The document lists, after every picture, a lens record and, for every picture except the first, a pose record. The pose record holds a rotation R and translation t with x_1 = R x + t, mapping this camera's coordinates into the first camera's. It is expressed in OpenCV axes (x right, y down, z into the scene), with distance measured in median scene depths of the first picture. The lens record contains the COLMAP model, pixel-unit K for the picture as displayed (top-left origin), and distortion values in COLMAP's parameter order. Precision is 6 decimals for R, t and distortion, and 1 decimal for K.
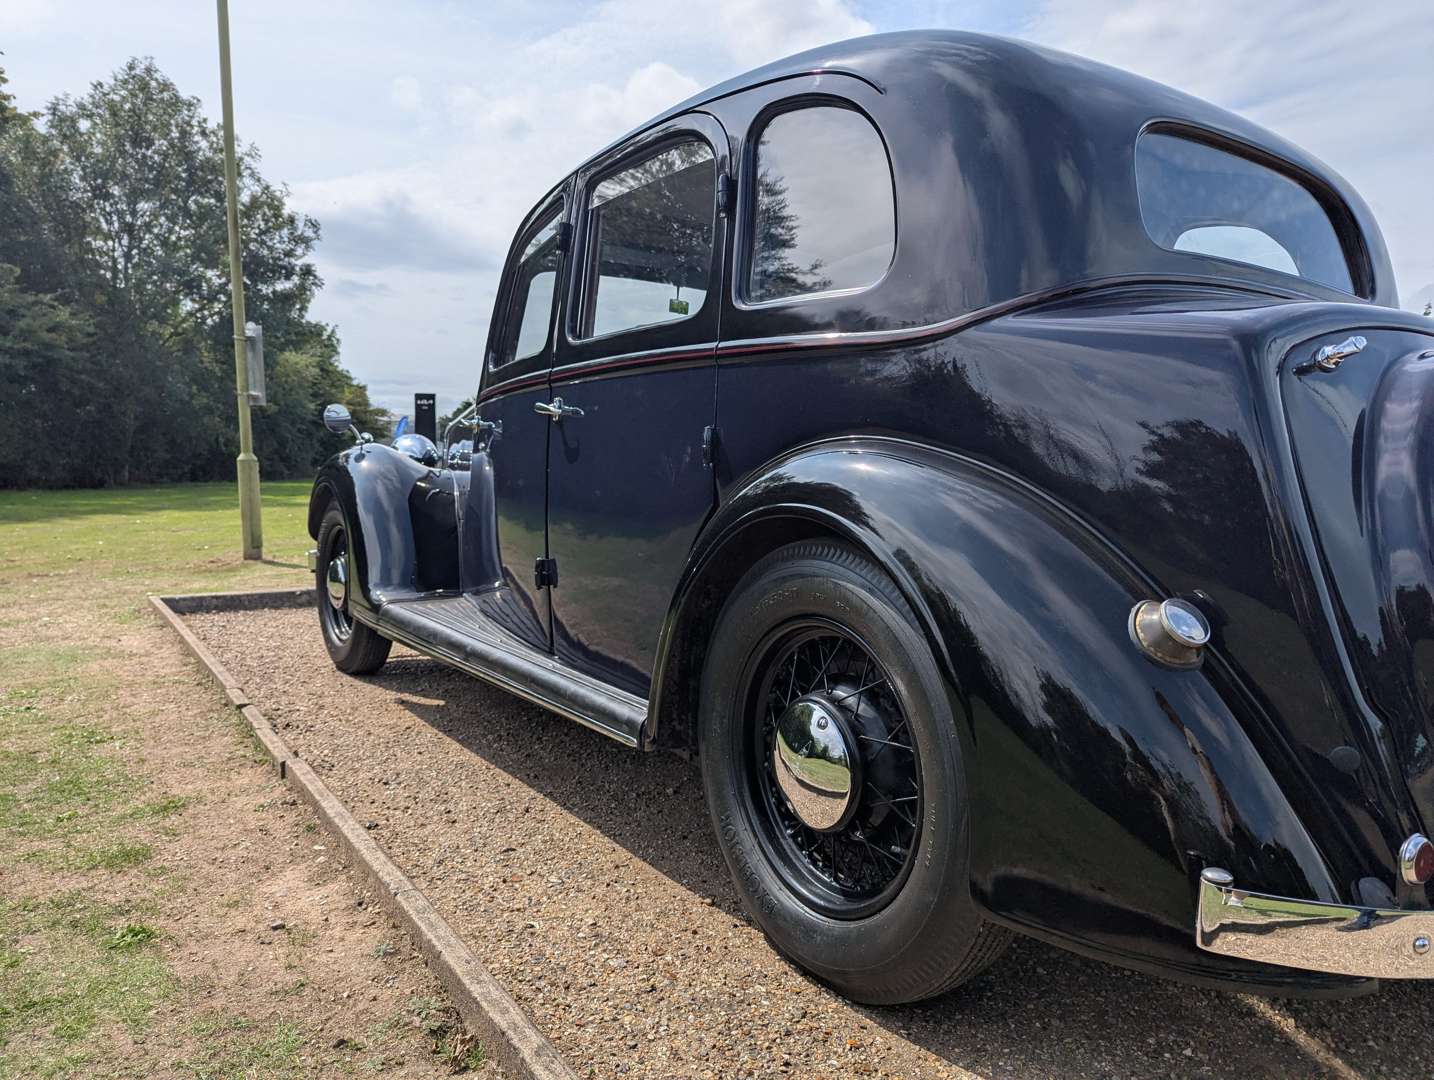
lens RADIAL K [[2053.2, 0, 601.4], [0, 2053.2, 428.7], [0, 0, 1]] dist [0.110832, -0.044117]
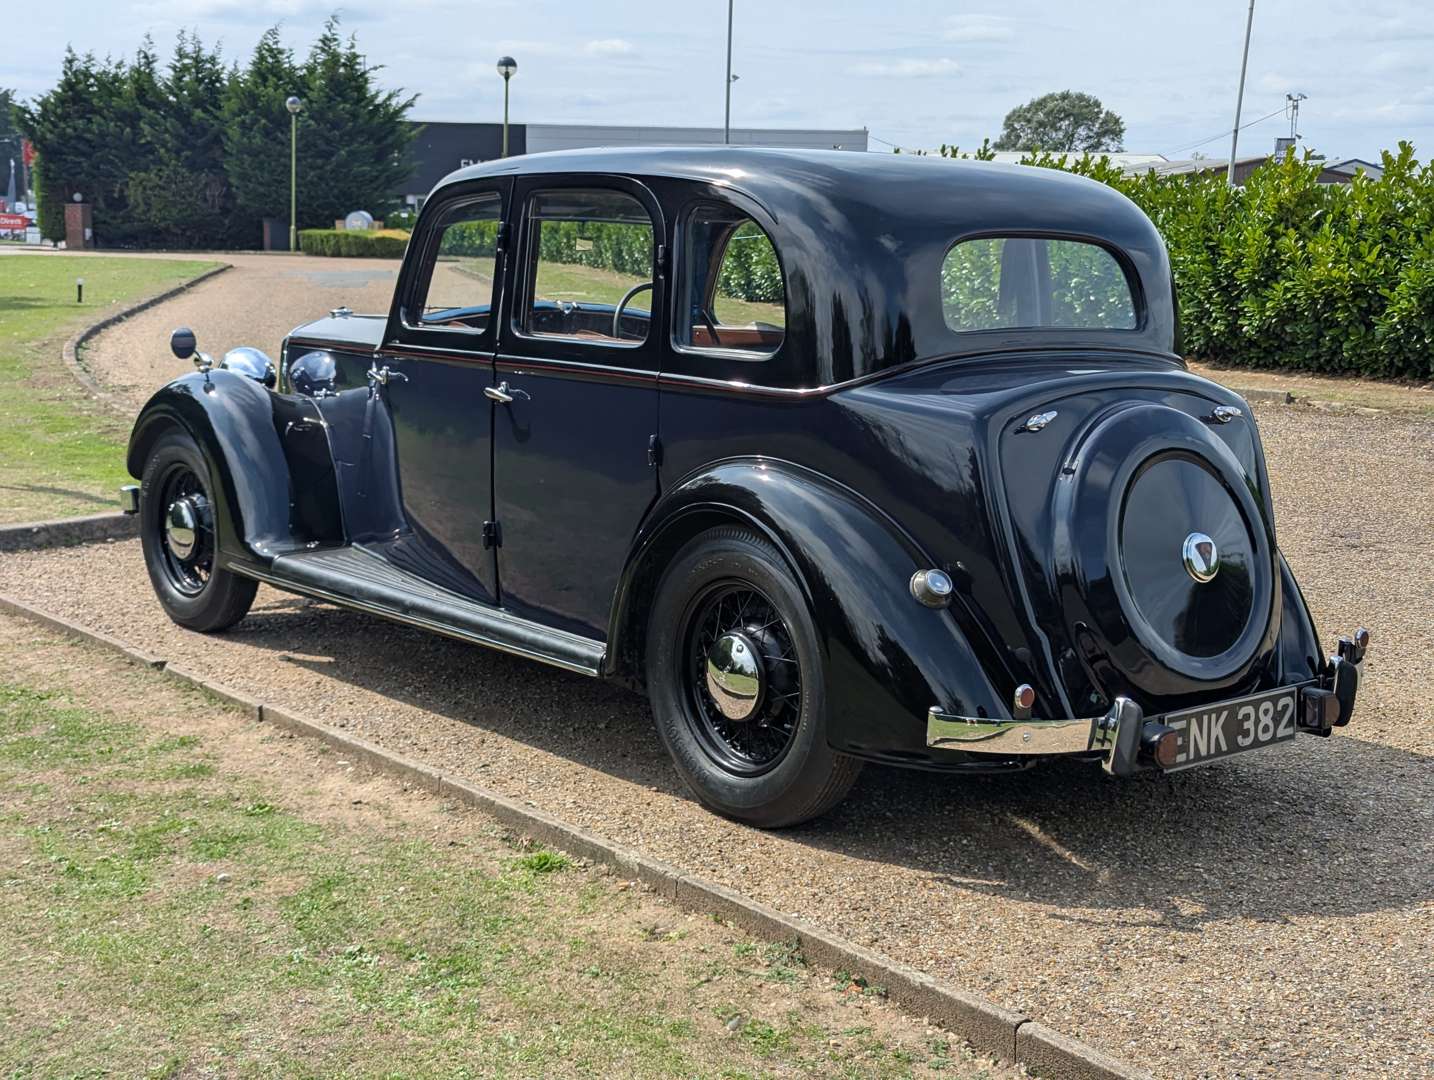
lens RADIAL K [[2116.3, 0, 717.0], [0, 2116.3, 540.0], [0, 0, 1]] dist [0.031971, -0.022468]
pose [[0.995046, -0.018226, 0.097734, -0.053965], [0.010376, 0.996722, 0.080234, -0.055476], [-0.098876, -0.078822, 0.991973, -0.480401]]
